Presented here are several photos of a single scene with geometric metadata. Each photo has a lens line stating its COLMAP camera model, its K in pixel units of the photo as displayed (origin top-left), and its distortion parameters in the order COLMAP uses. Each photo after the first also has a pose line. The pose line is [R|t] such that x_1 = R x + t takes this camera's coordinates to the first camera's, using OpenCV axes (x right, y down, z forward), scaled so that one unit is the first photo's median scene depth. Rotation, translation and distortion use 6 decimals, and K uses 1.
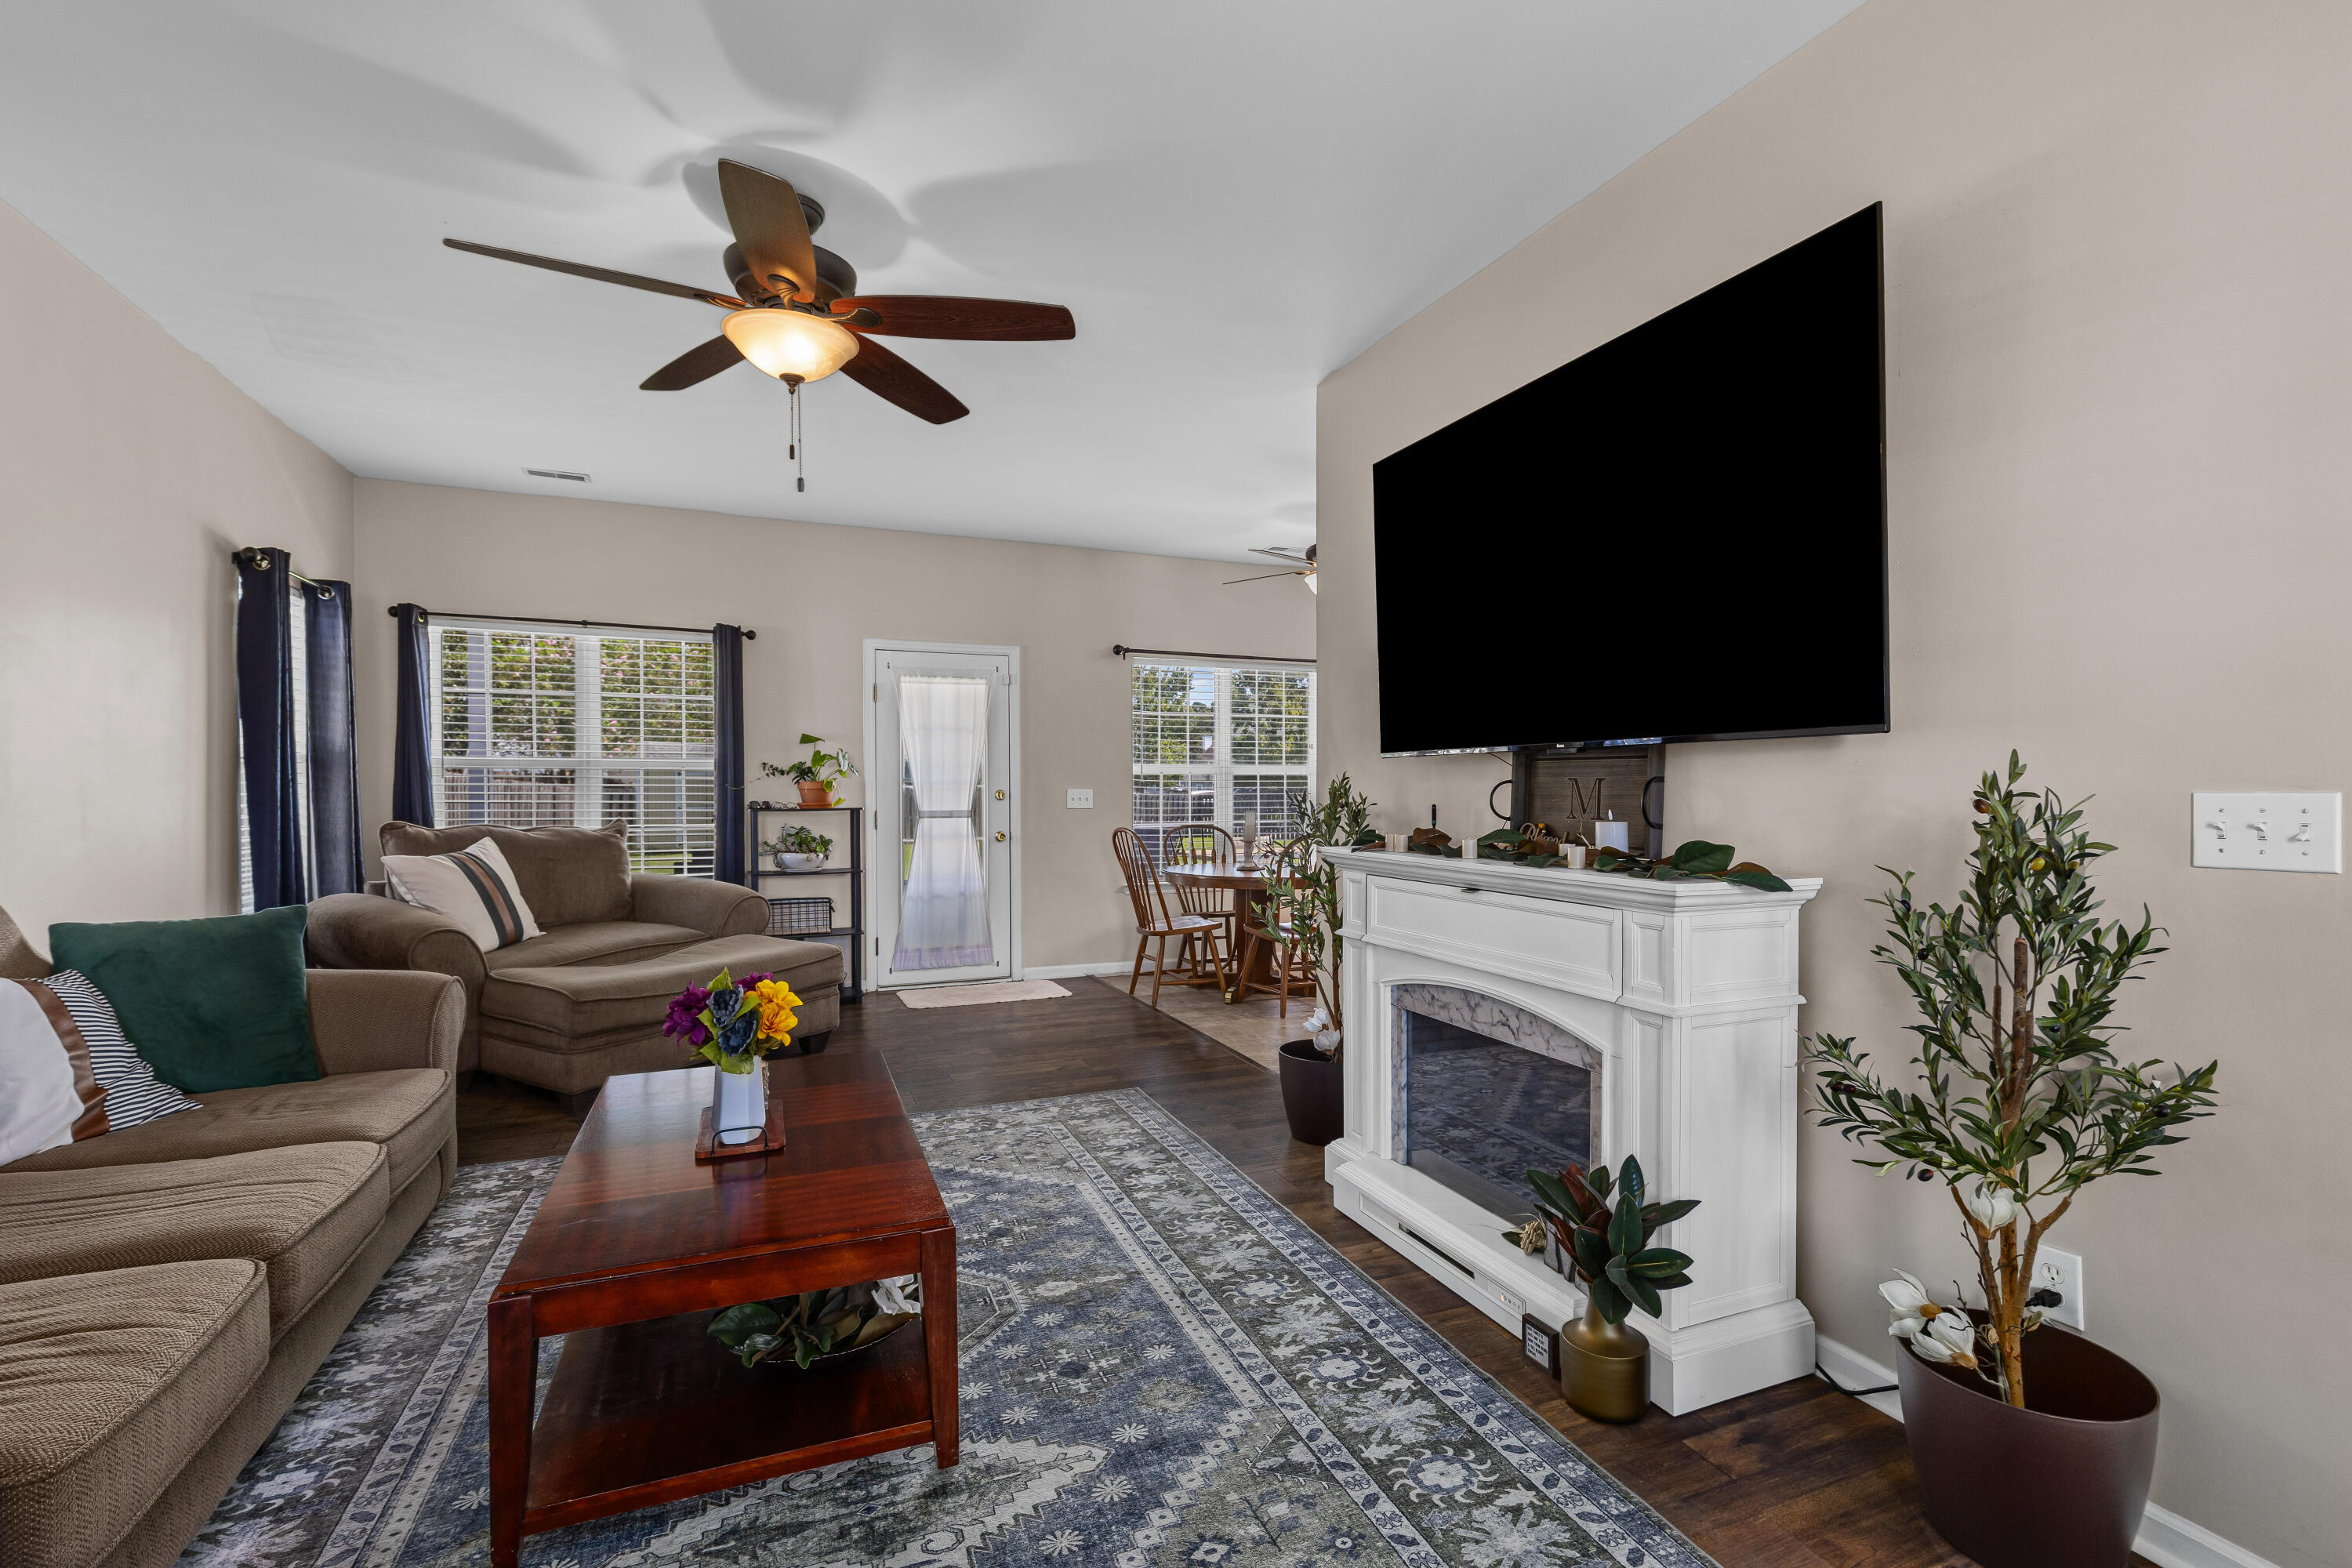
lens RADIAL K [[1061.5, 0, 1179.3], [0, 1061.5, 794.6], [0, 0, 1]] dist [0.008948, -0.000205]
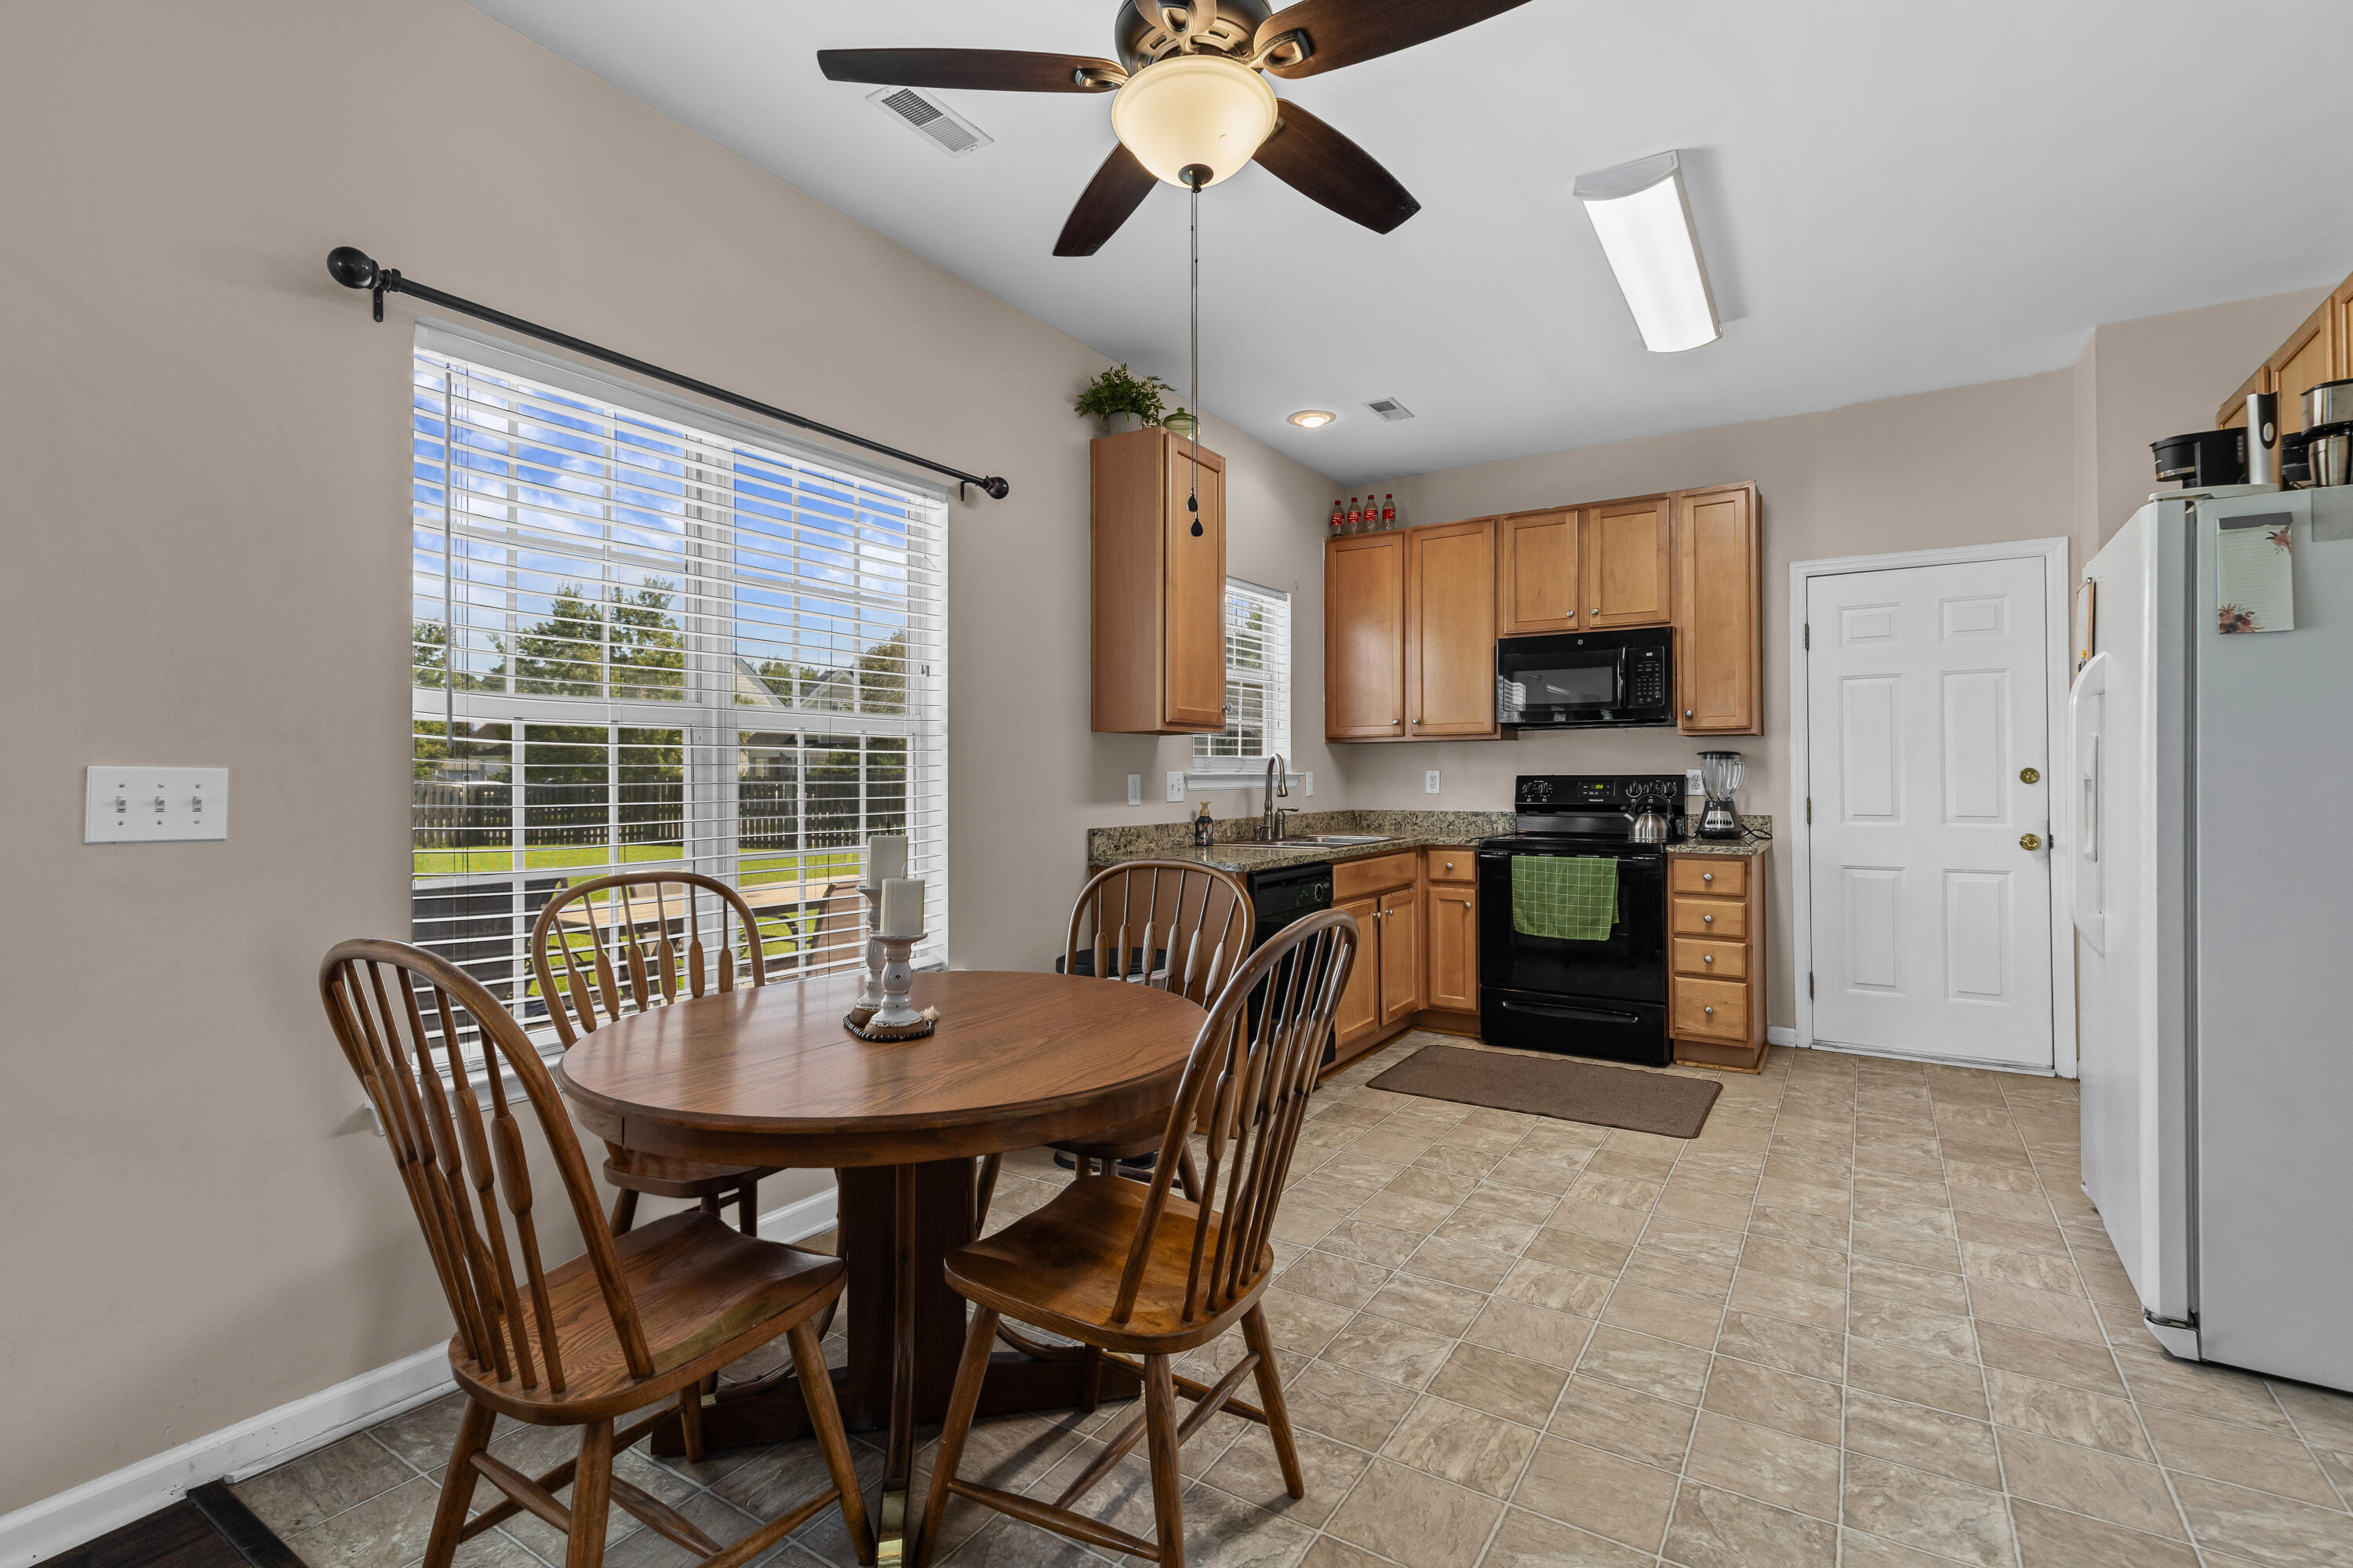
lens RADIAL K [[1065.0, 0, 1191.6], [0, 1065.0, 774.2], [0, 0, 1]] dist [0.005656, -0.000127]
pose [[0.816443, 0.001242, 0.577425, -0.092374], [0.006135, 0.999923, -0.010825, 0.002267], [-0.577394, 0.012381, 0.816372, 1.503130]]
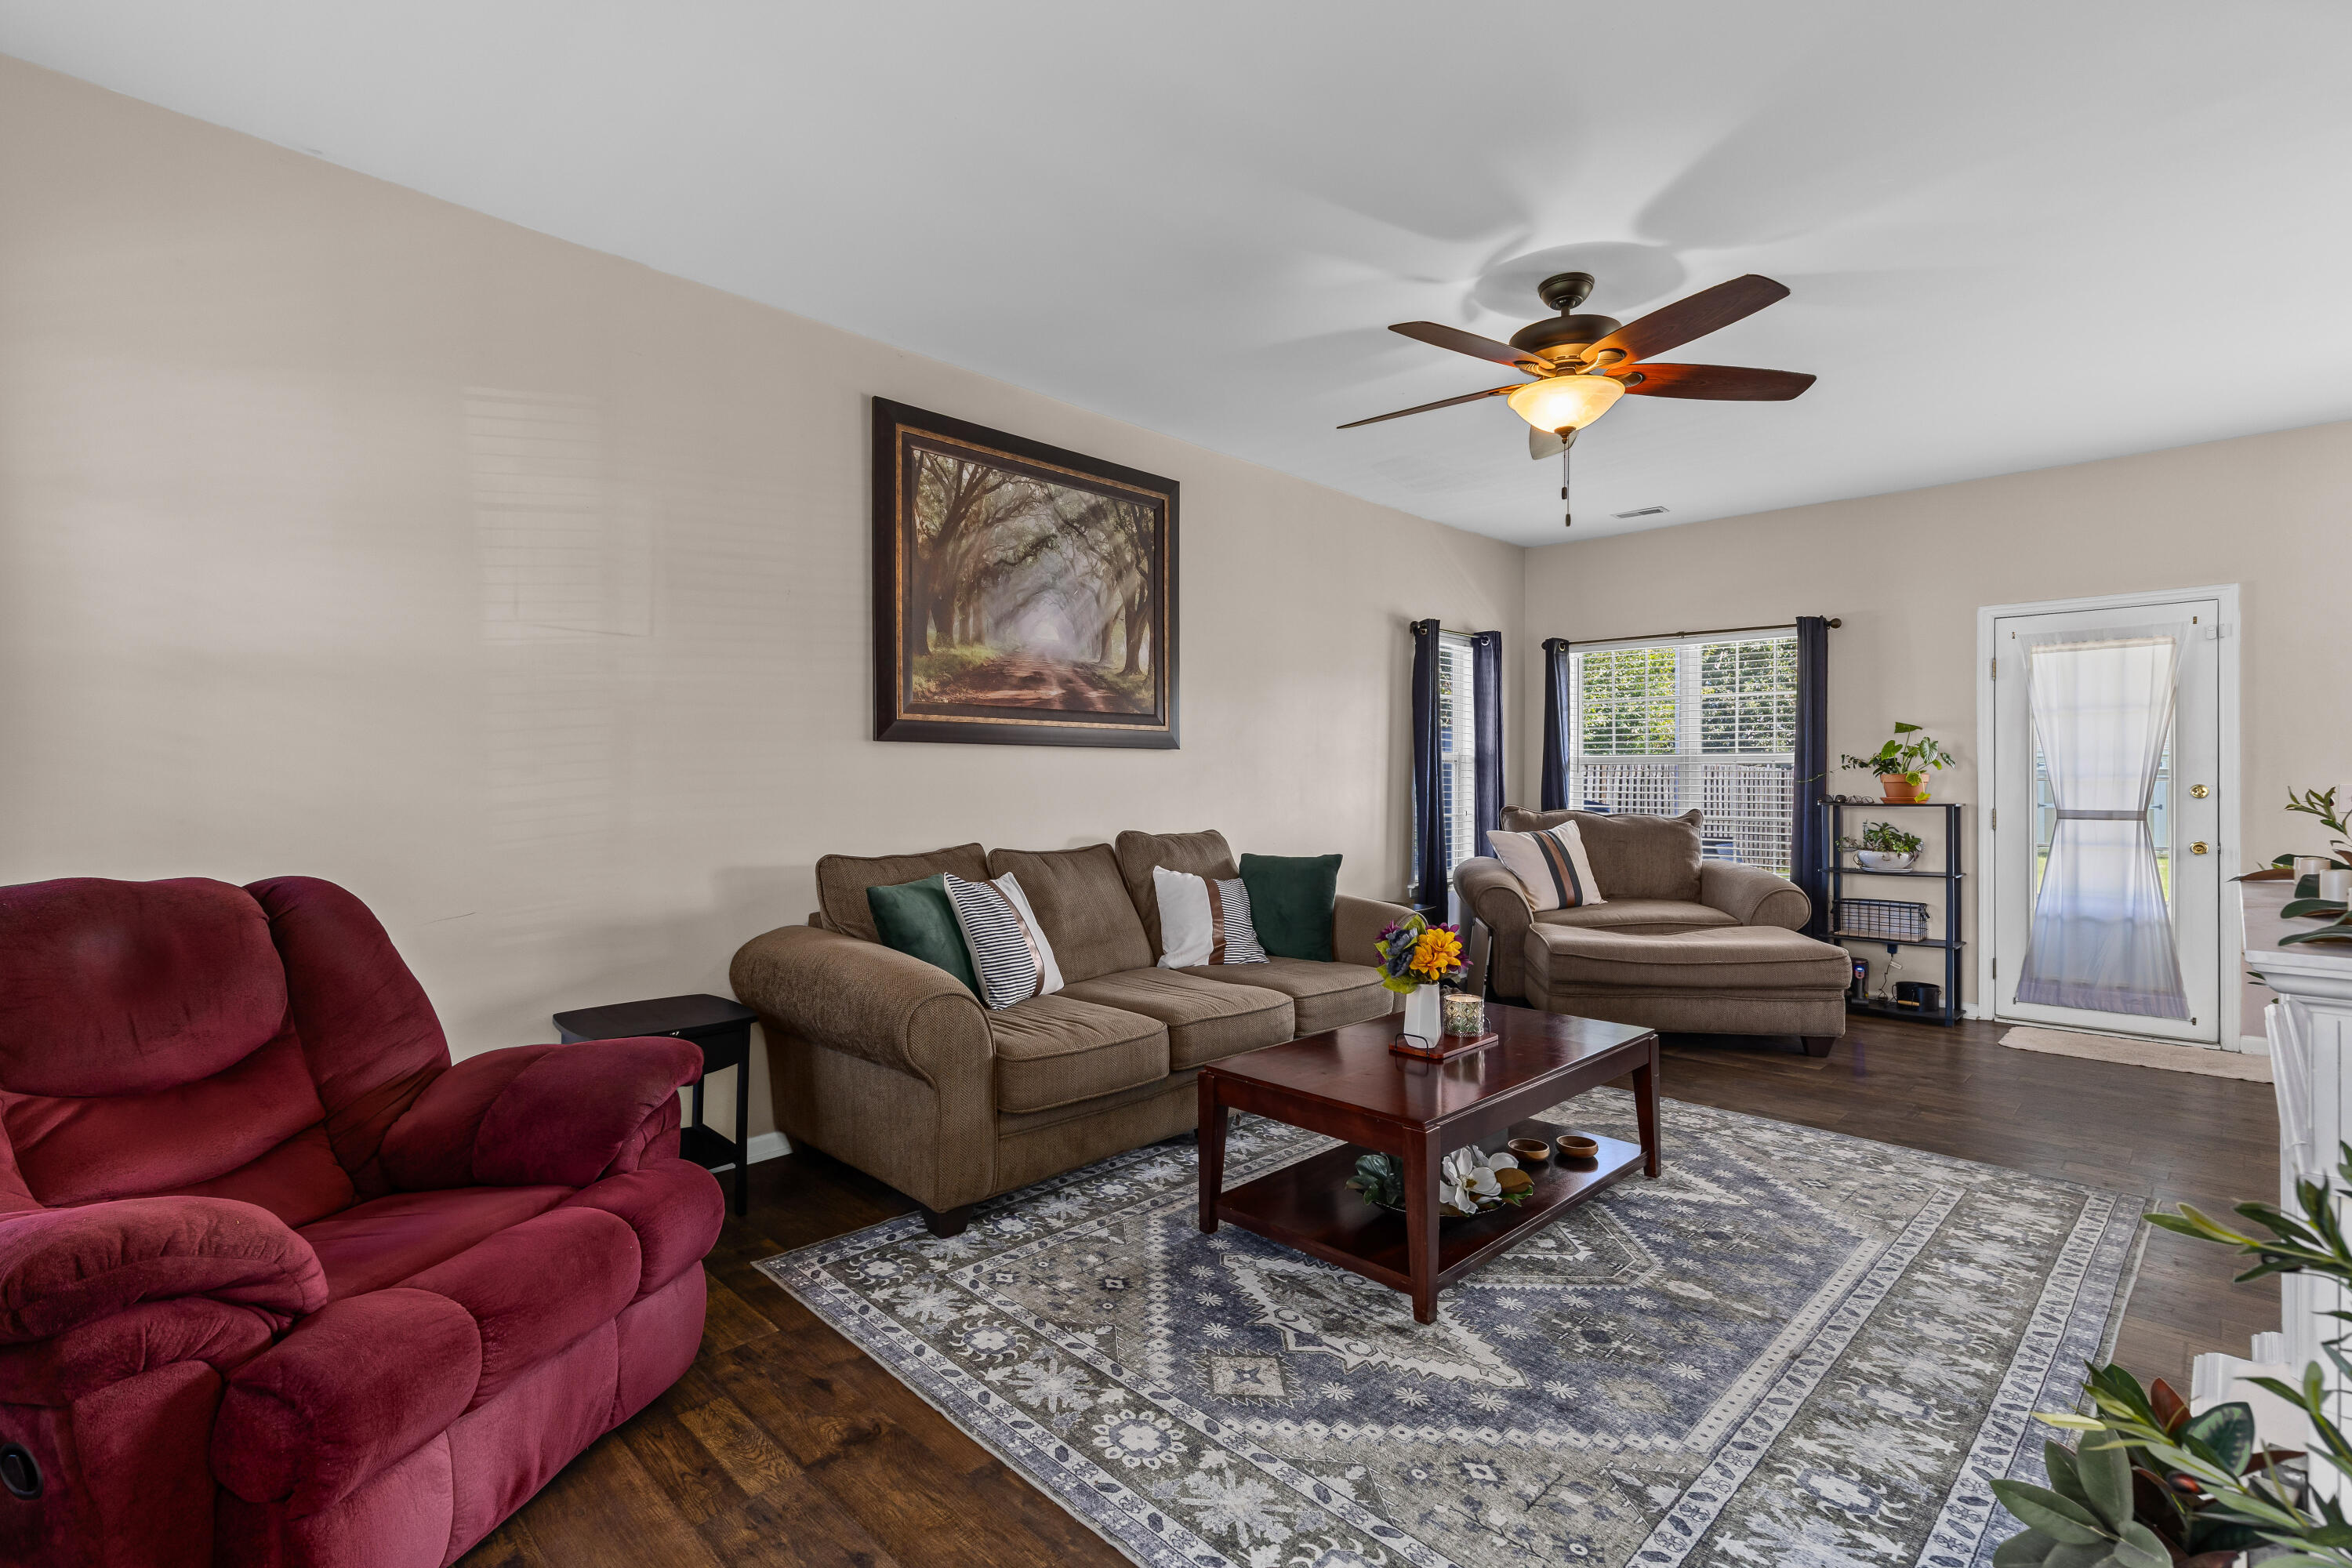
lens RADIAL K [[1064.6, 0, 1191.1], [0, 1064.6, 774.2], [0, 0, 1]] dist [0.005656, -0.000127]
pose [[0.397272, -0.004016, -0.917692, 0.527992], [-0.007777, 0.999940, -0.007743, -0.001041], [0.917668, 0.010213, 0.397217, 0.157554]]
